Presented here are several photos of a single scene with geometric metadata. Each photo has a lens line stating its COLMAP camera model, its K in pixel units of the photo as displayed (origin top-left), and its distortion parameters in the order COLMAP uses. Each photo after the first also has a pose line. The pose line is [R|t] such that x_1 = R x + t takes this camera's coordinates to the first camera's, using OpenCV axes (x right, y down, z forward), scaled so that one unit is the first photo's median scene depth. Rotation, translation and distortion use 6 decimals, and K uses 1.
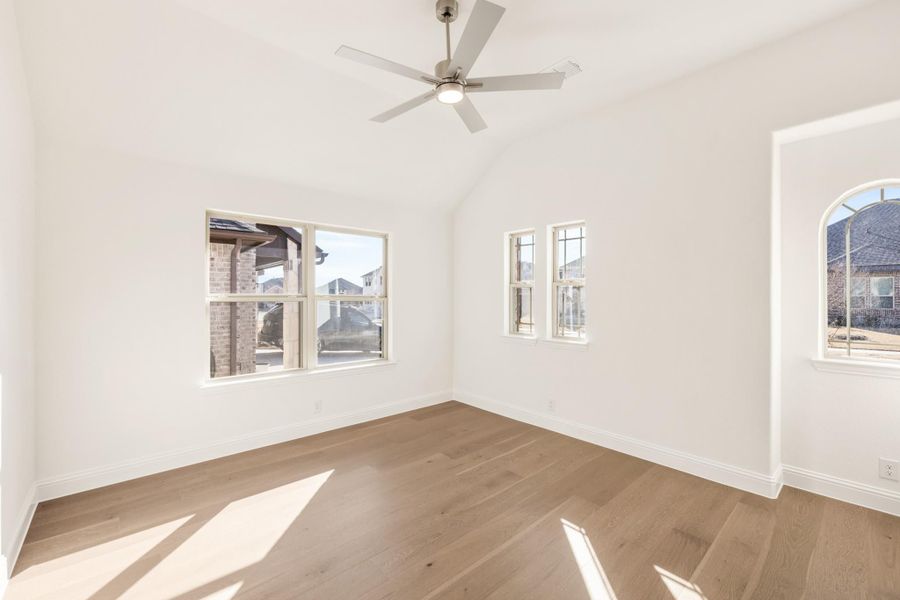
lens RADIAL K [[359.3, 0, 451.3], [0, 359.3, 302.3], [0, 0, 1]] dist [-0.000719, -0.000065]
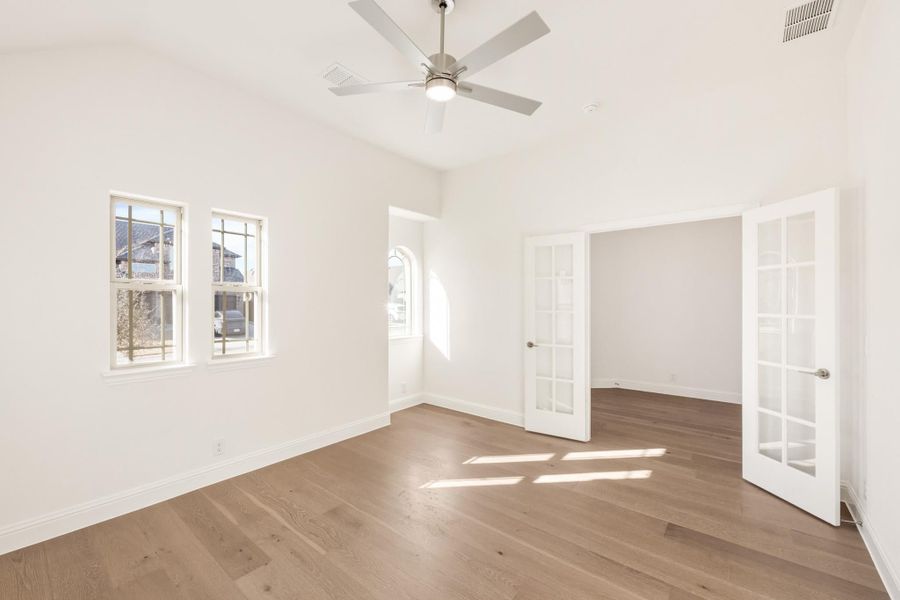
lens RADIAL K [[359.3, 0, 451.3], [0, 359.3, 302.3], [0, 0, 1]] dist [-0.000719, -0.000065]
pose [[-0.130560, 0.004800, 0.991429, -0.613794], [0.021909, 0.999758, -0.001955, -0.007885], [-0.991198, 0.021466, -0.130634, 0.705383]]
